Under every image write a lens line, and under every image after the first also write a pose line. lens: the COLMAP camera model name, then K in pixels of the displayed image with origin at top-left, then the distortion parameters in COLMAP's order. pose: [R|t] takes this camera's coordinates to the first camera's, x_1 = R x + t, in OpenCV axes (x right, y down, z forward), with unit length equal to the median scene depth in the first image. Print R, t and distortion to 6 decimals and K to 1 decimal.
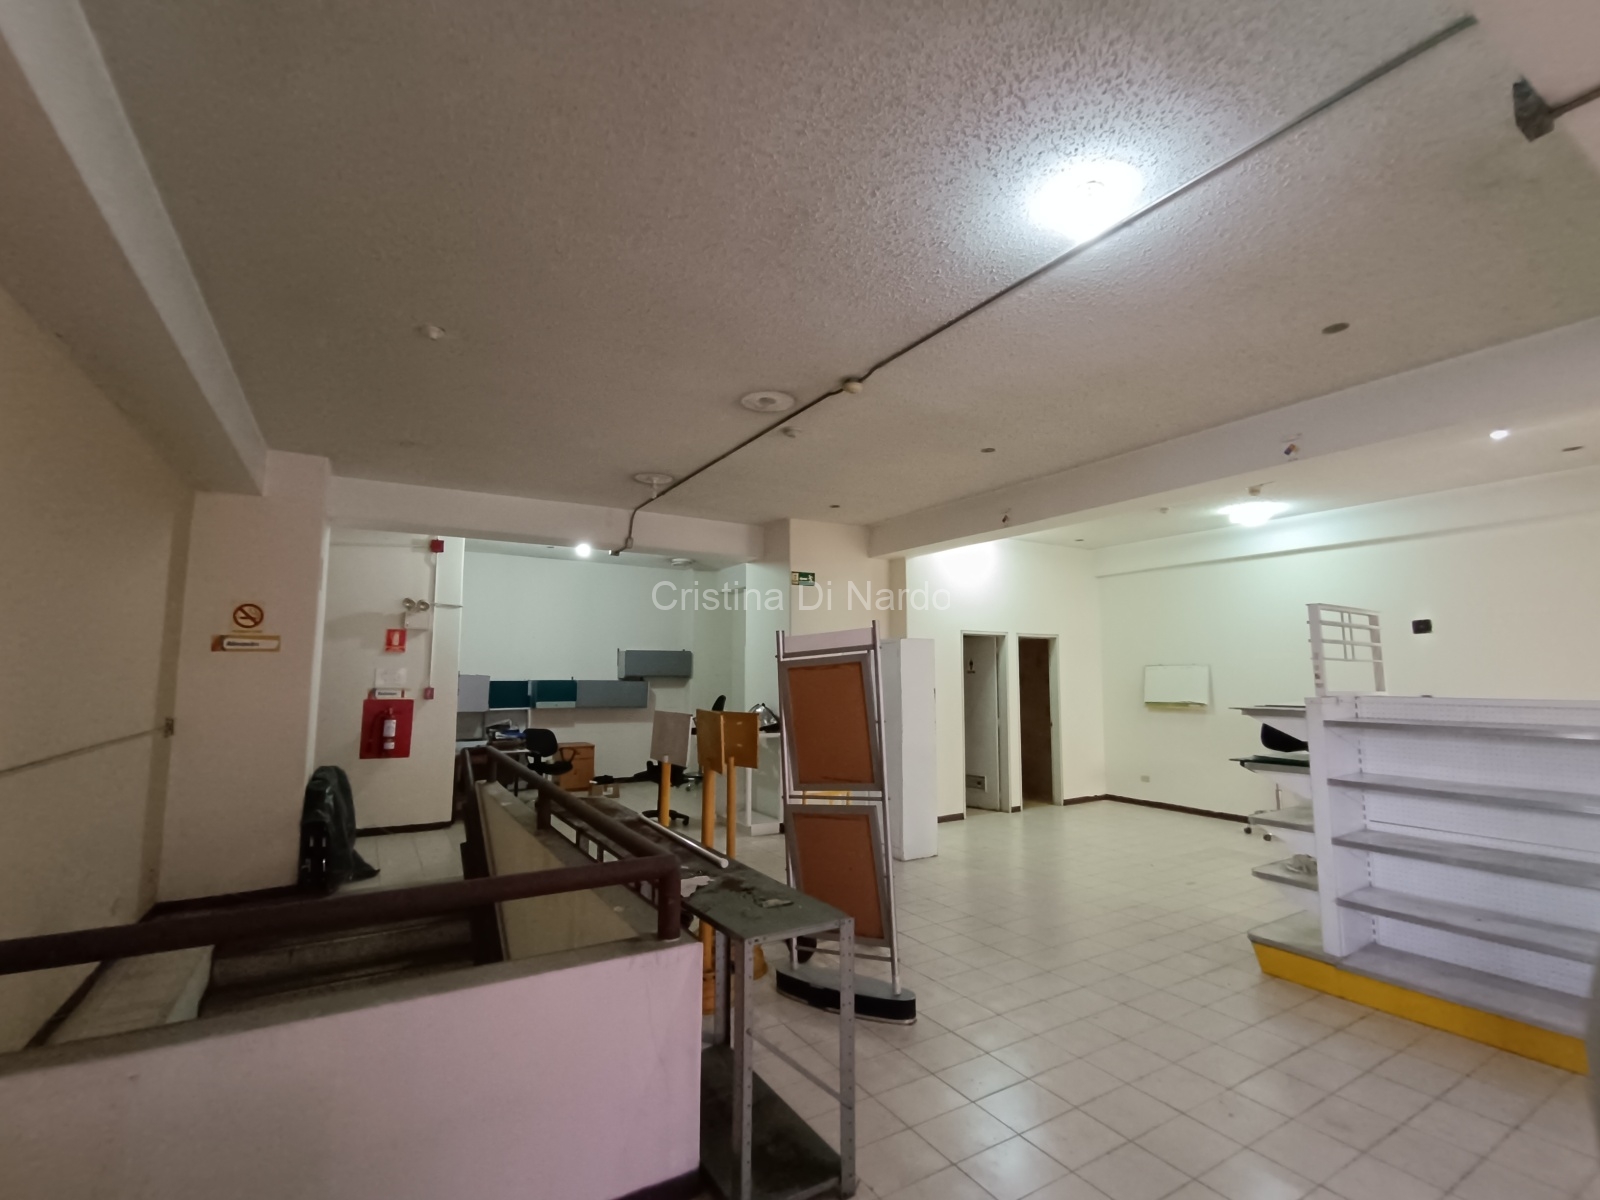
lens RADIAL K [[727.4, 0, 800.0], [0, 727.4, 600.0], [0, 0, 1]] dist [-0.001299, 0.001376]
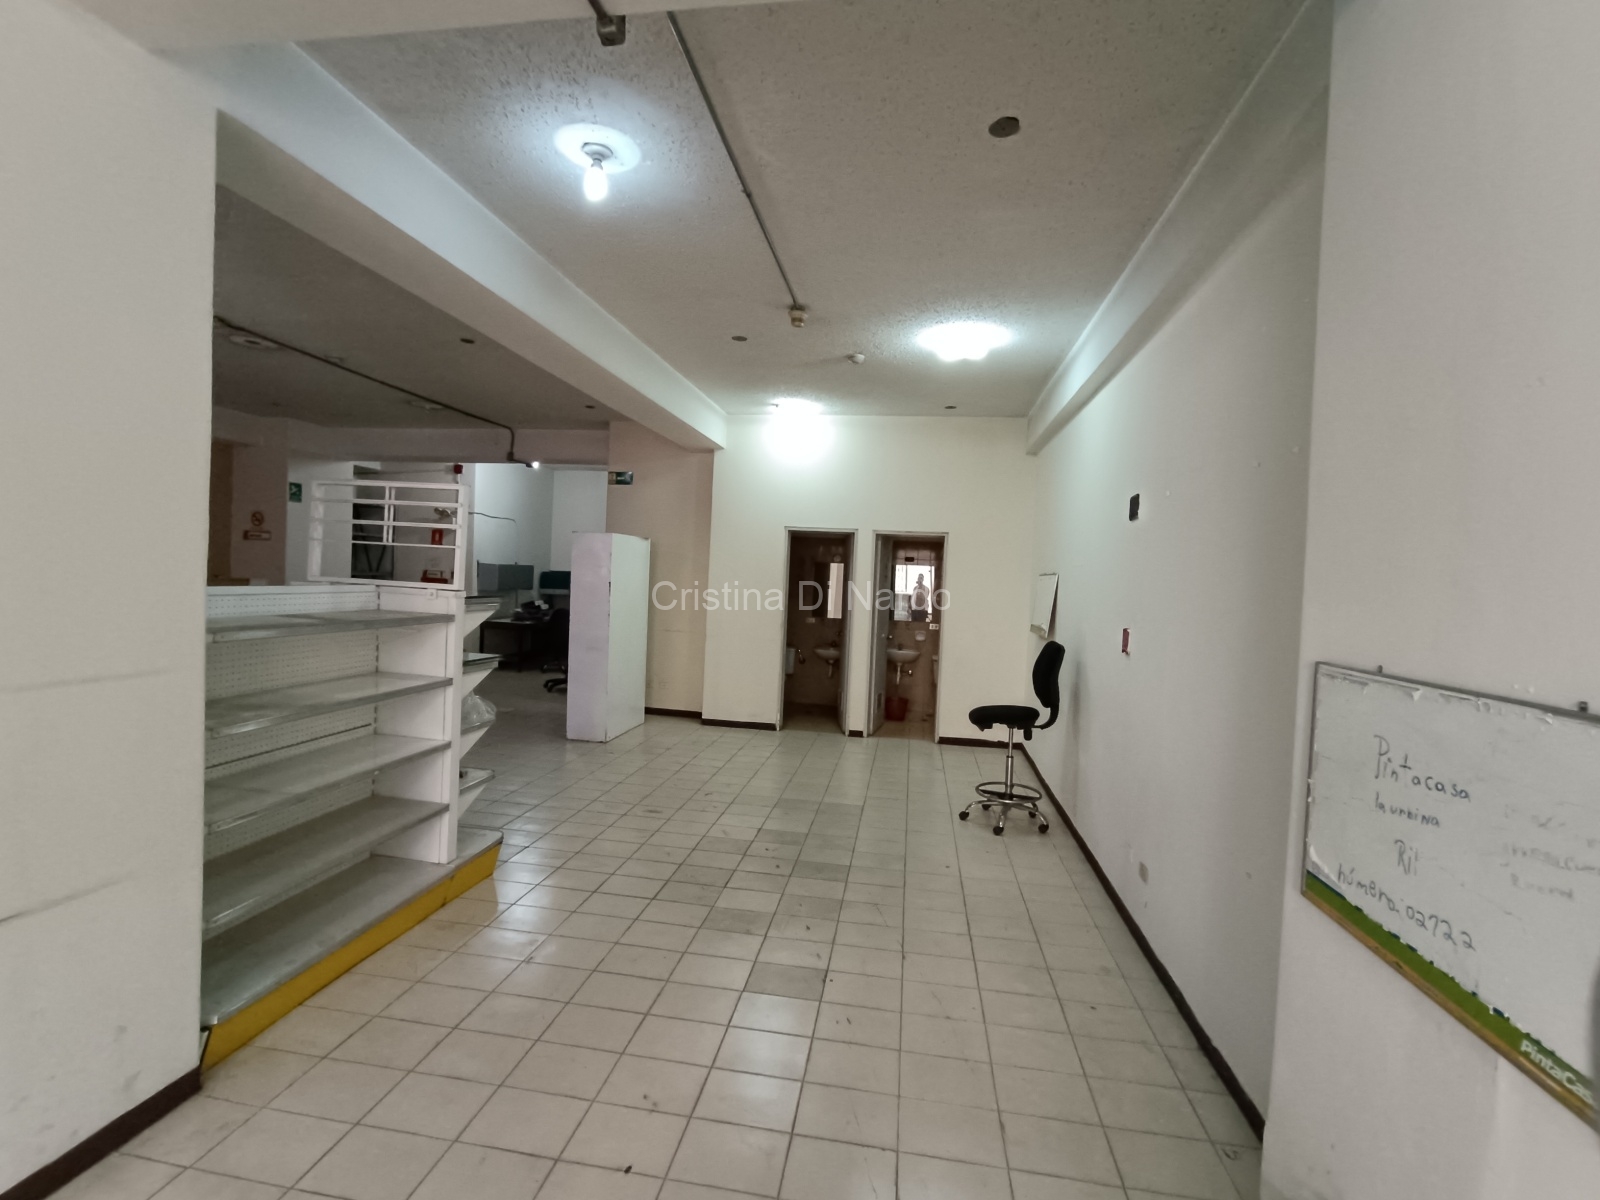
lens RADIAL K [[727.4, 0, 800.0], [0, 727.4, 600.0], [0, 0, 1]] dist [-0.001299, 0.001376]
pose [[0.762791, 0.051522, -0.644589, 0.541859], [0.023114, 0.994011, 0.106804, 0.023922], [0.646231, -0.096369, 0.757032, 0.215253]]
